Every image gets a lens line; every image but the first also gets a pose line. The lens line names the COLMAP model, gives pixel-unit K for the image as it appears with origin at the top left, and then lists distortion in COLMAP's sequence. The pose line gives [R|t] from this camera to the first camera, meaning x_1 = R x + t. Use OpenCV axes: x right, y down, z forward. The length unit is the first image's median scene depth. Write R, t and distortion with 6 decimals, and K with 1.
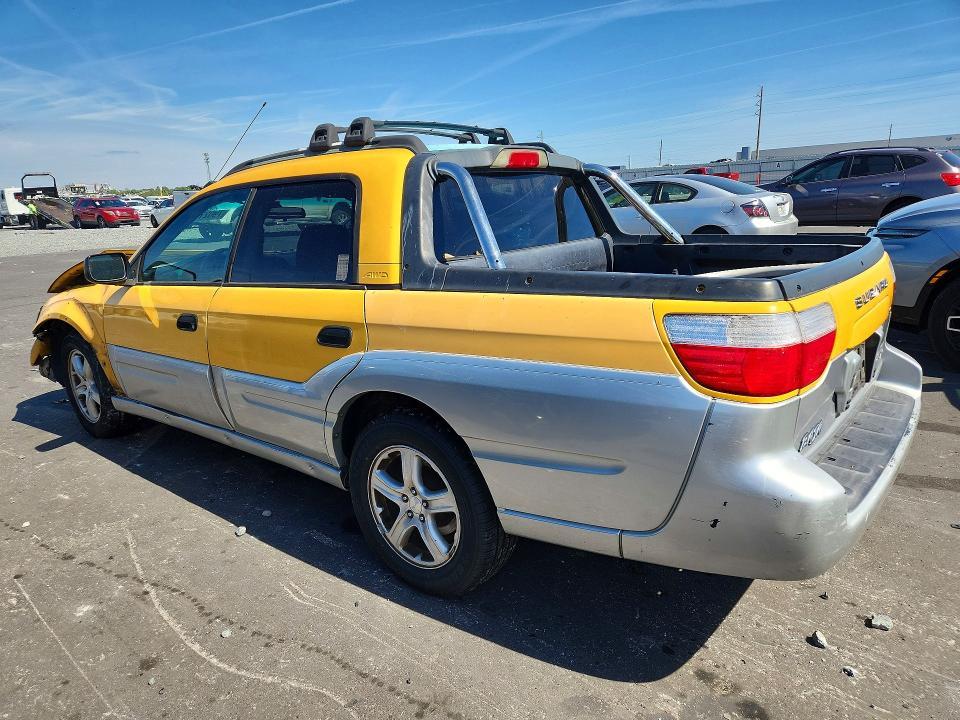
lens RADIAL K [[659.8, 0, 479.6], [0, 659.8, 362.9], [0, 0, 1]] dist [0.043853, -0.026884]
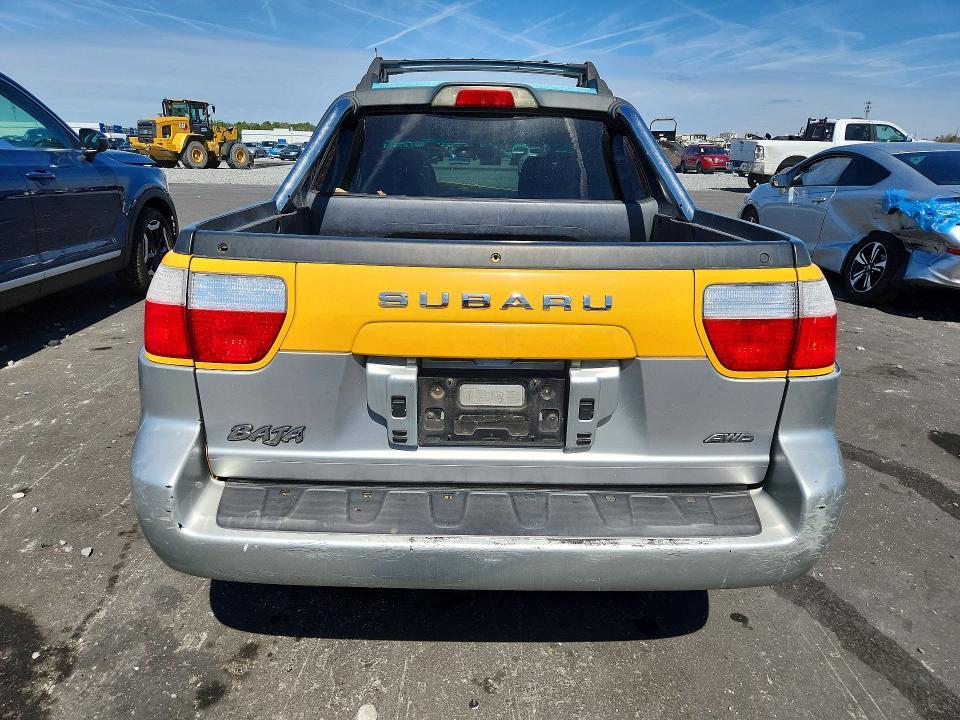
lens RADIAL K [[659.8, 0, 476.7], [0, 659.8, 358.4], [0, 0, 1]] dist [0.043853, -0.026884]
pose [[0.639894, 0.281329, -0.715115, 0.952044], [-0.236628, 0.957497, 0.164945, -0.139183], [0.731124, 0.063669, 0.679267, 0.488256]]
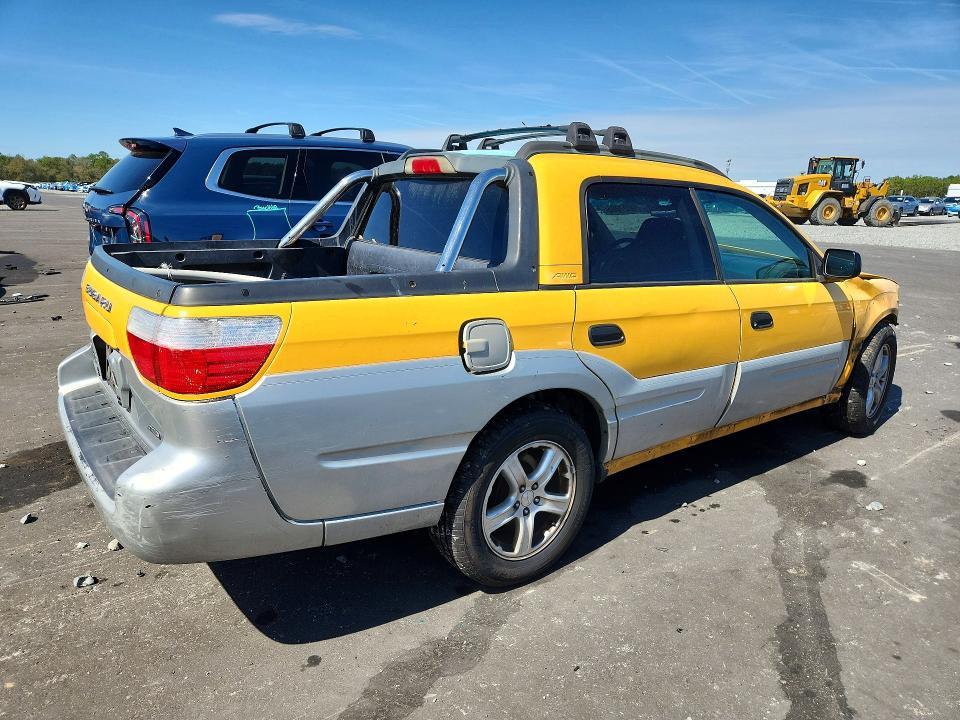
lens RADIAL K [[659.8, 0, 473.4], [0, 659.8, 362.3], [0, 0, 1]] dist [0.043853, -0.026884]
pose [[-0.251553, 0.278017, -0.927053, 1.315610], [-0.256326, 0.904514, 0.340811, -0.481392], [0.933284, 0.323359, -0.156270, 1.592275]]
